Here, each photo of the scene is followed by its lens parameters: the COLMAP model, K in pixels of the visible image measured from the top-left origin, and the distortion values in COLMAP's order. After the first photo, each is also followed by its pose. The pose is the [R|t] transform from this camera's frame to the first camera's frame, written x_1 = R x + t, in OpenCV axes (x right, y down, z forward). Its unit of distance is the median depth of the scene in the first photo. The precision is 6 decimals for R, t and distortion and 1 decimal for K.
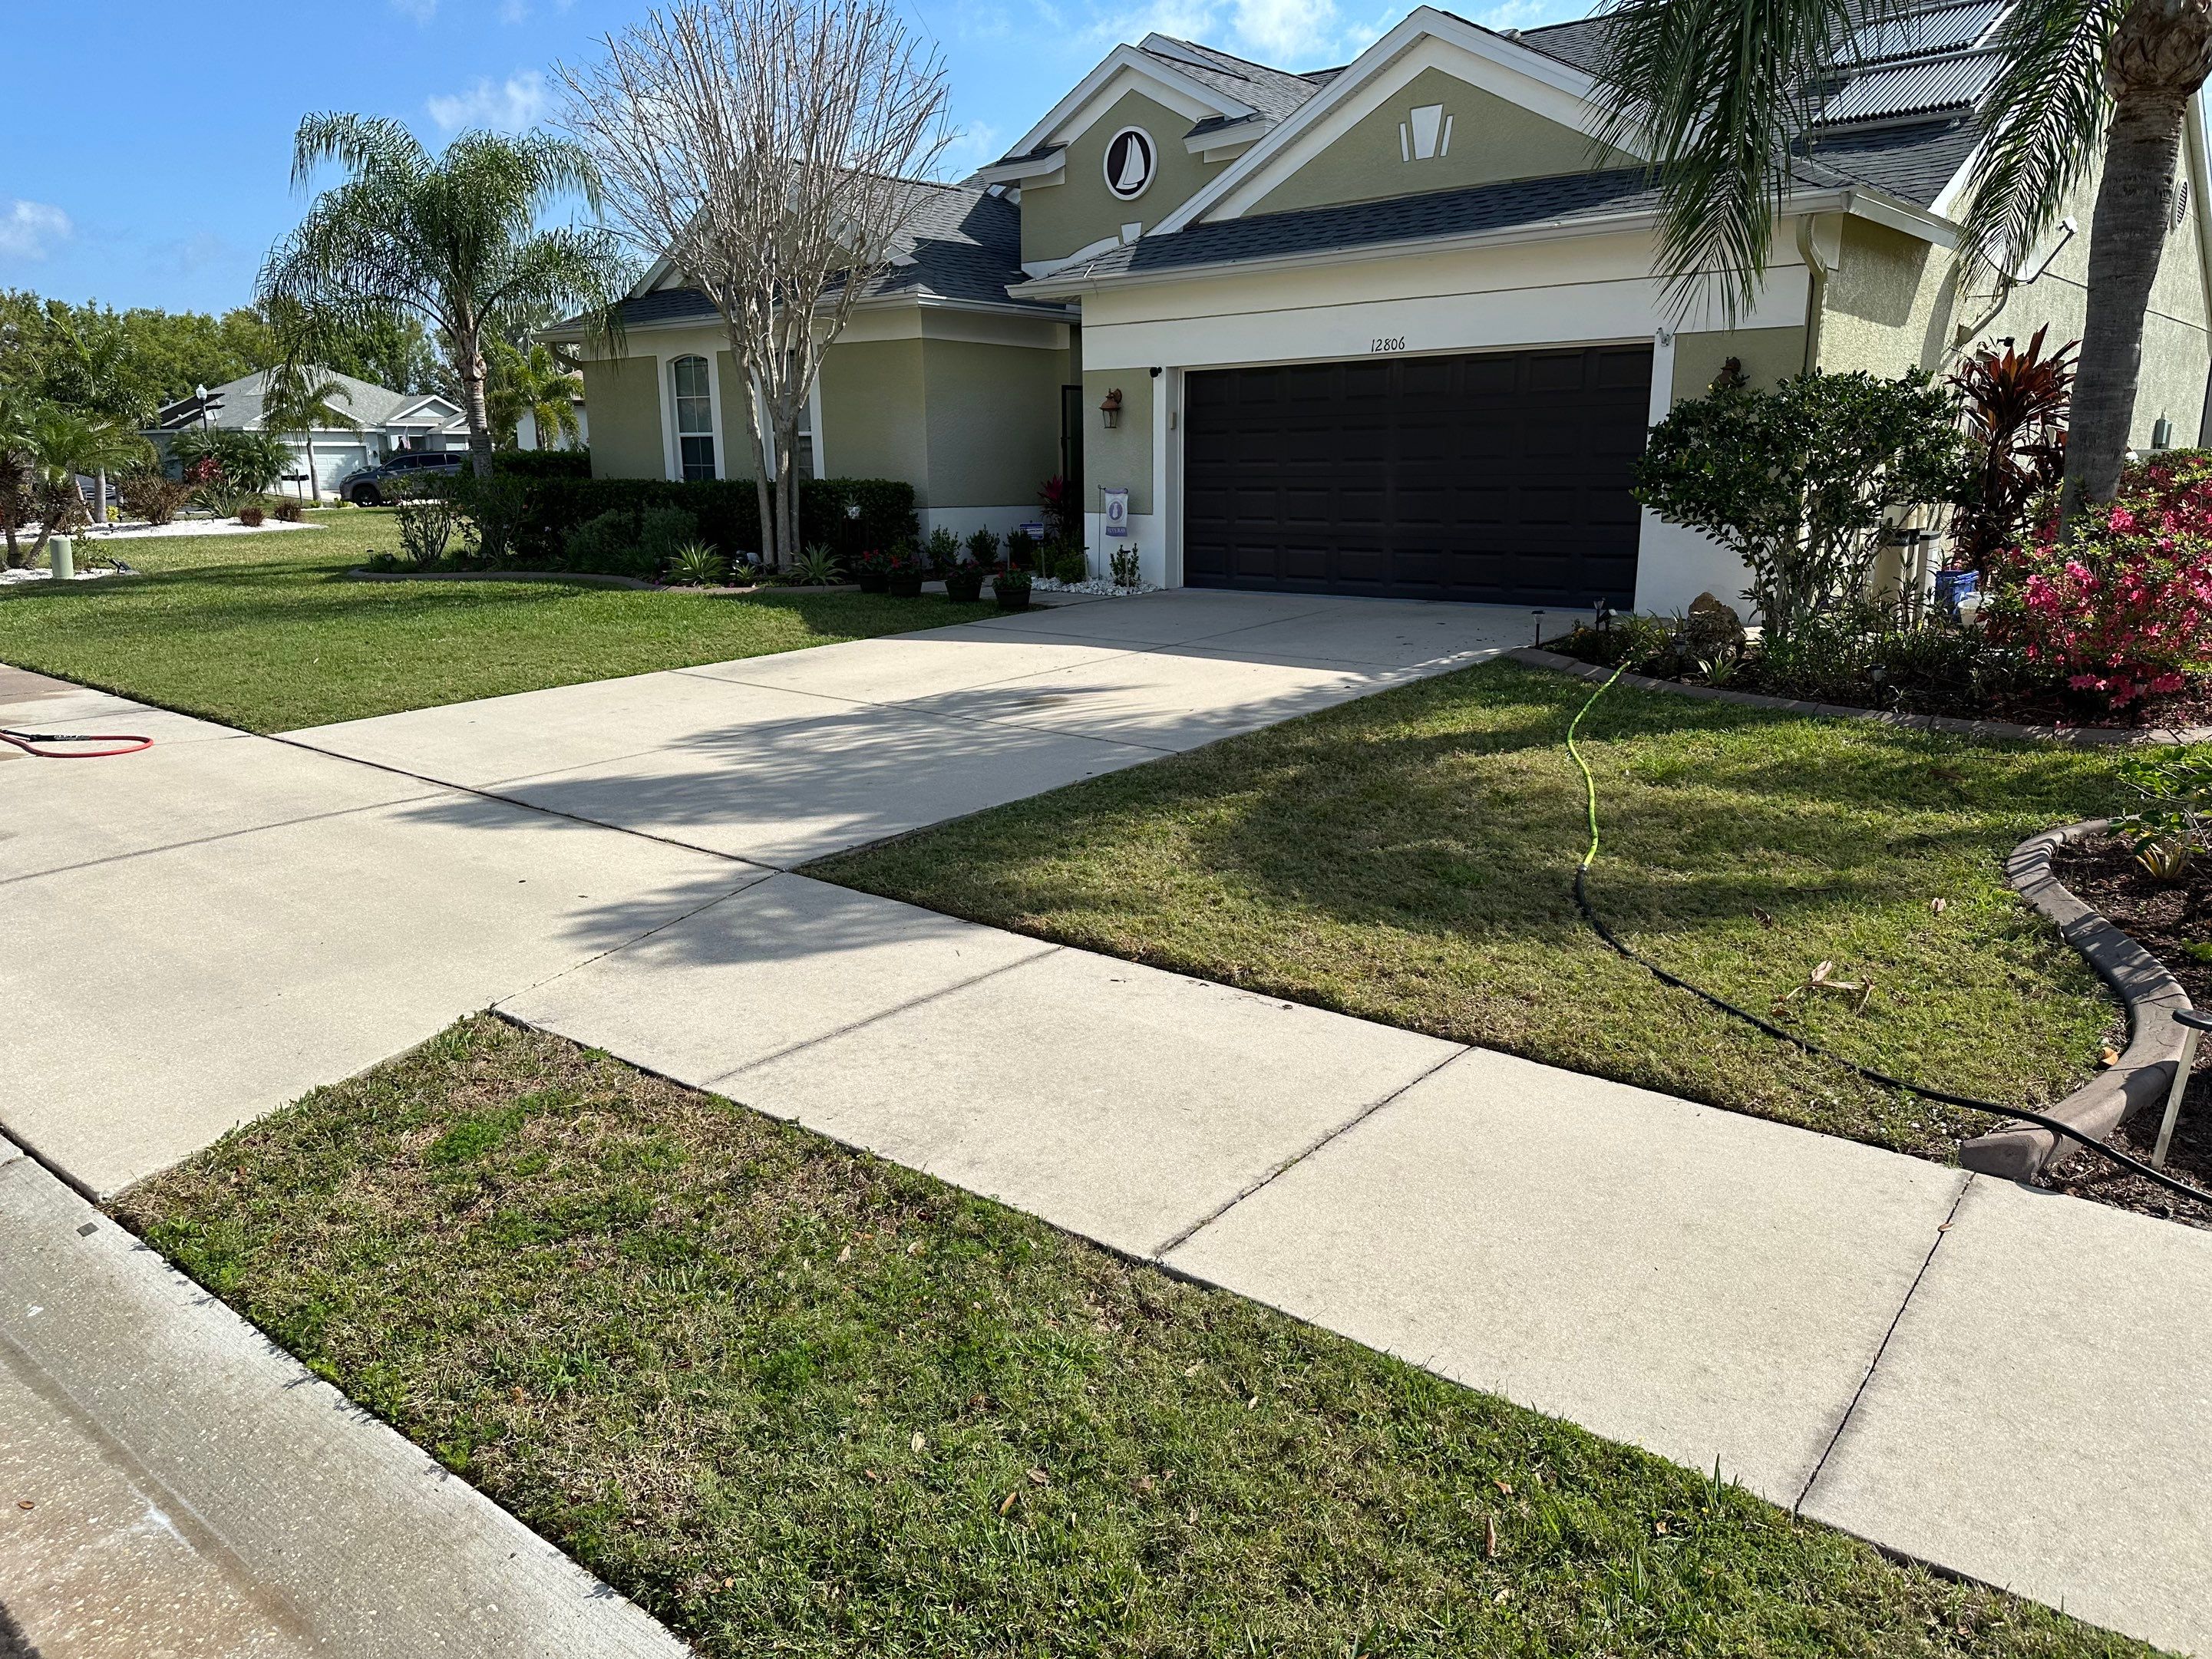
lens RADIAL K [[1532.5, 0, 1123.1], [0, 1532.5, 842.5], [0, 0, 1]] dist [0.055588, -0.064424]
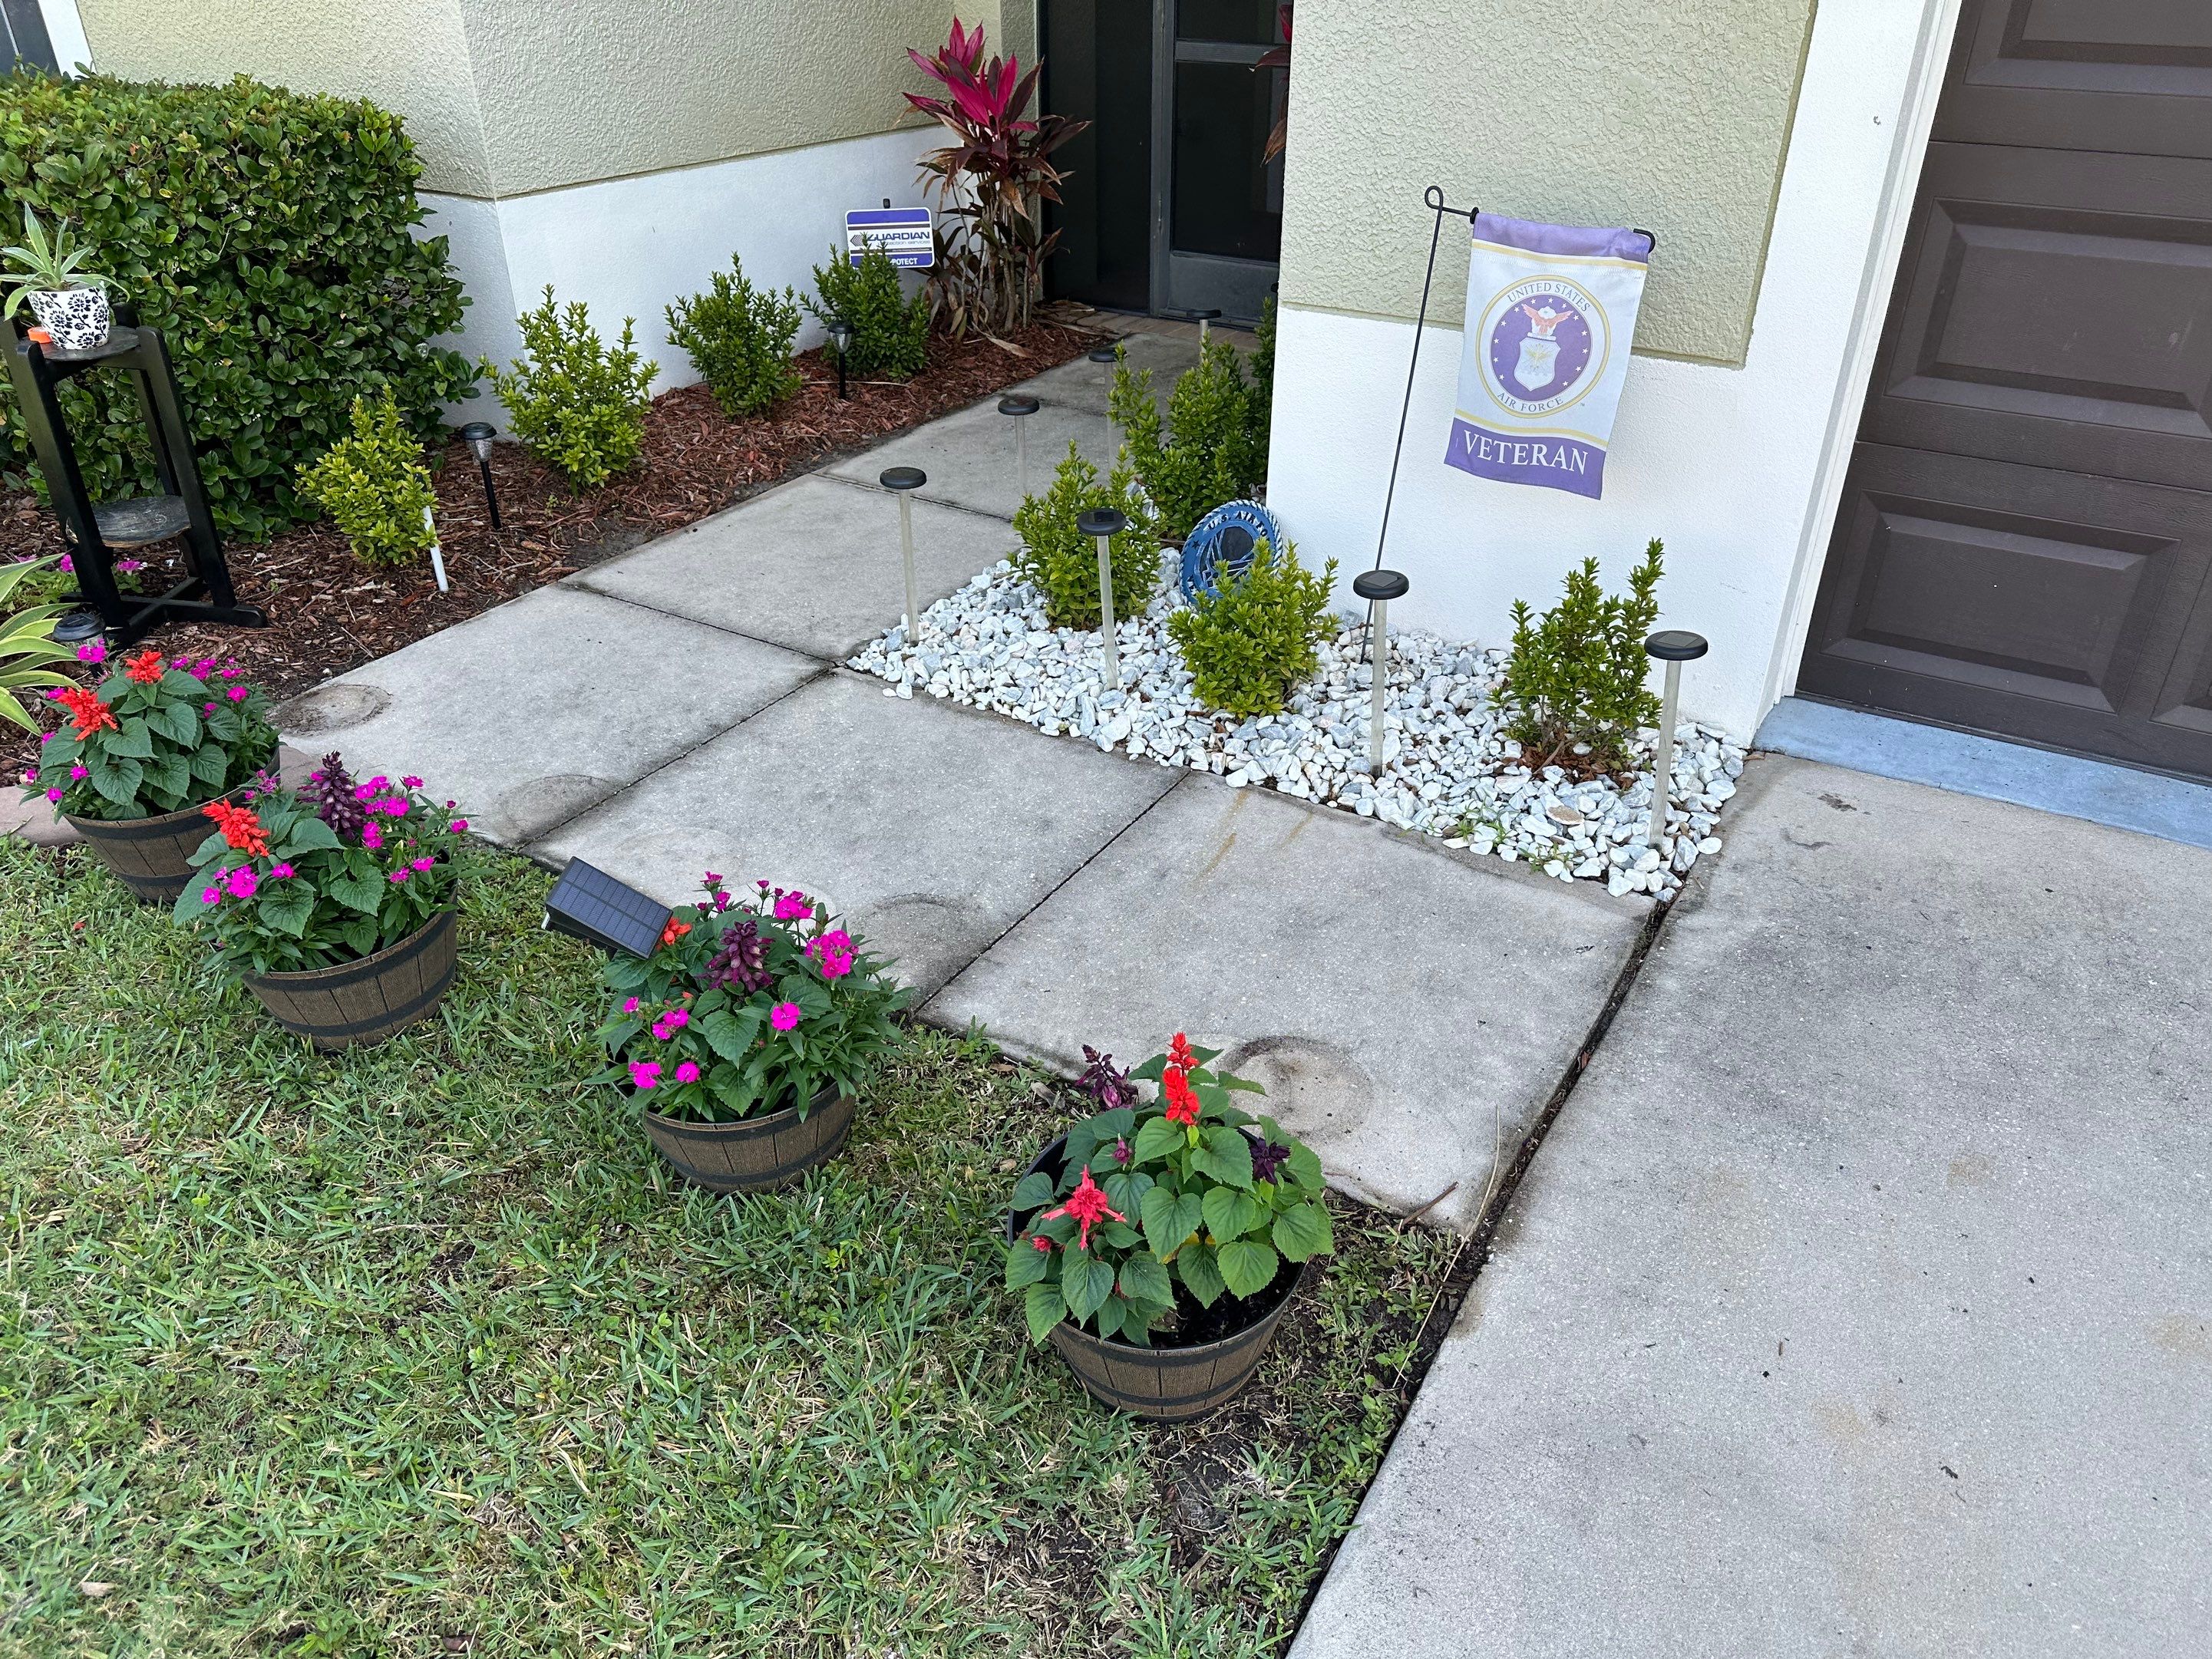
lens RADIAL K [[1532.5, 0, 1126.5], [0, 1532.5, 838.5], [0, 0, 1]] dist [0.055588, -0.064424]
pose [[0.983967, -0.087632, 0.155336, -0.084884], [0.037030, 0.952364, 0.302708, -0.215737], [-0.174463, -0.292103, 0.940340, 0.811700]]
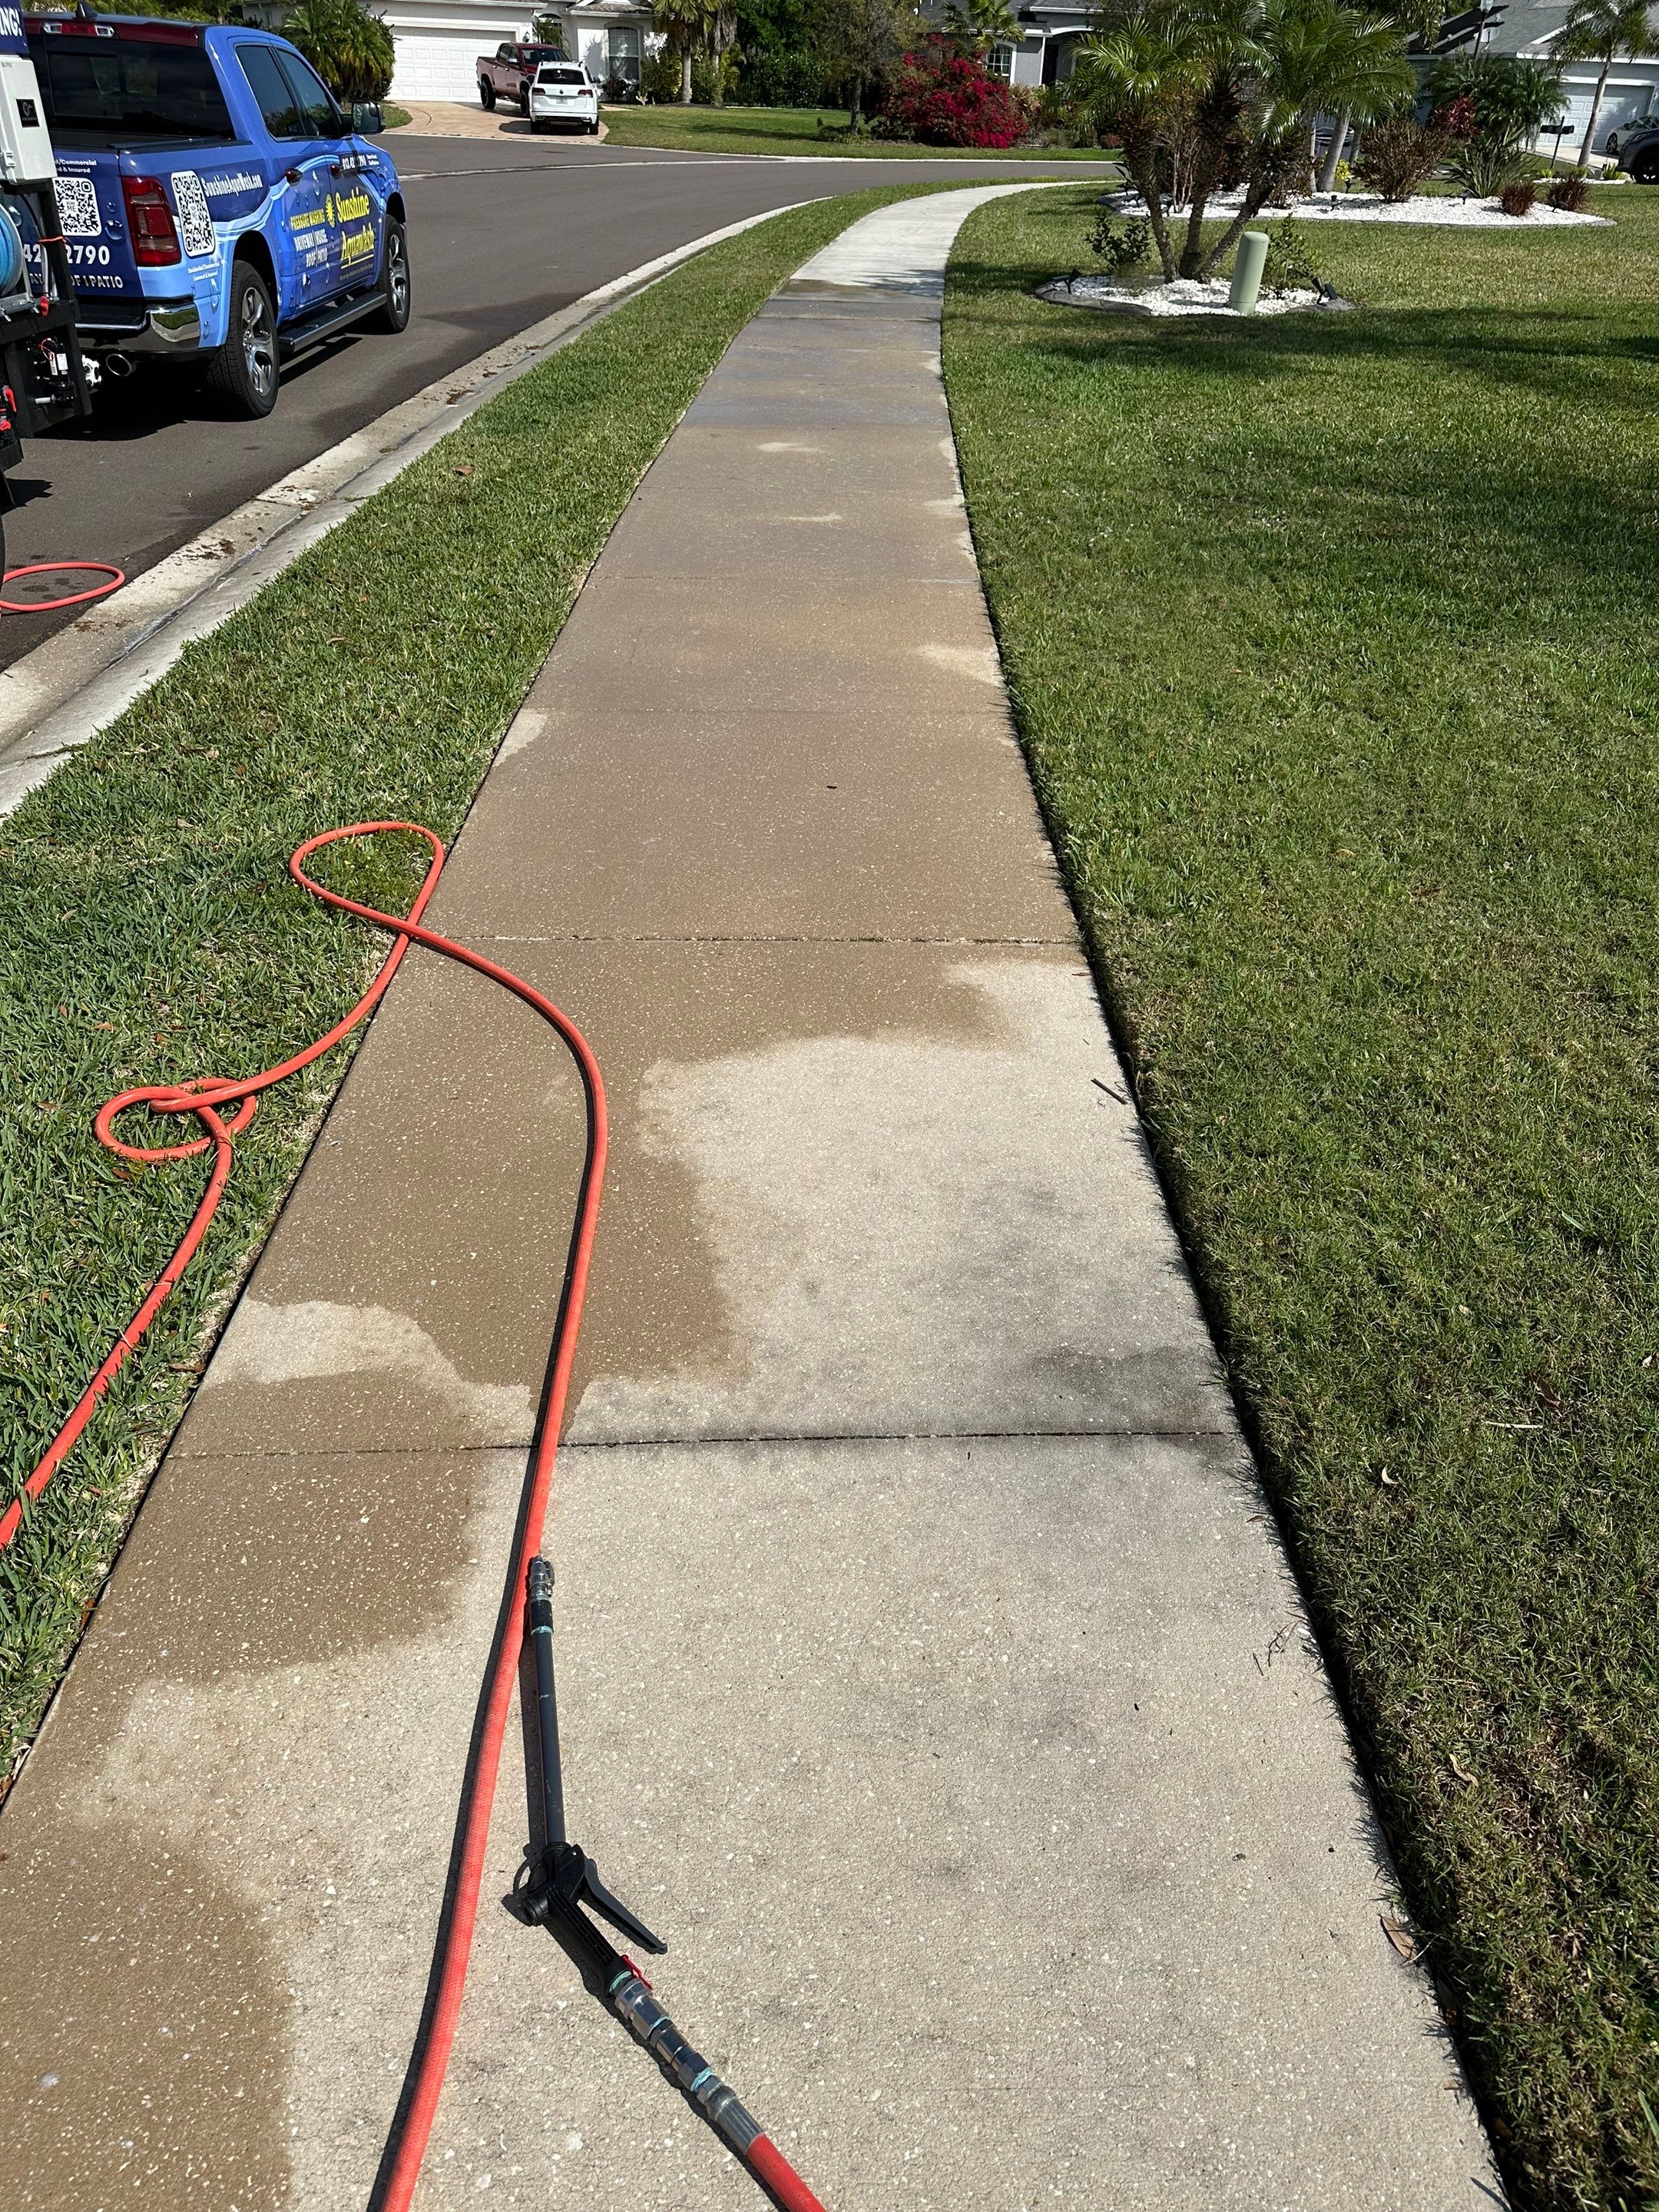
lens RADIAL K [[1532.7, 0, 843.3], [0, 1532.7, 1097.8], [0, 0, 1]] dist [0.055588, -0.064424]
pose [[0.669466, 0.428457, -0.606828, -0.358036], [-0.210837, 0.892900, 0.397841, -0.132117], [0.712294, -0.138399, 0.688101, 0.537801]]
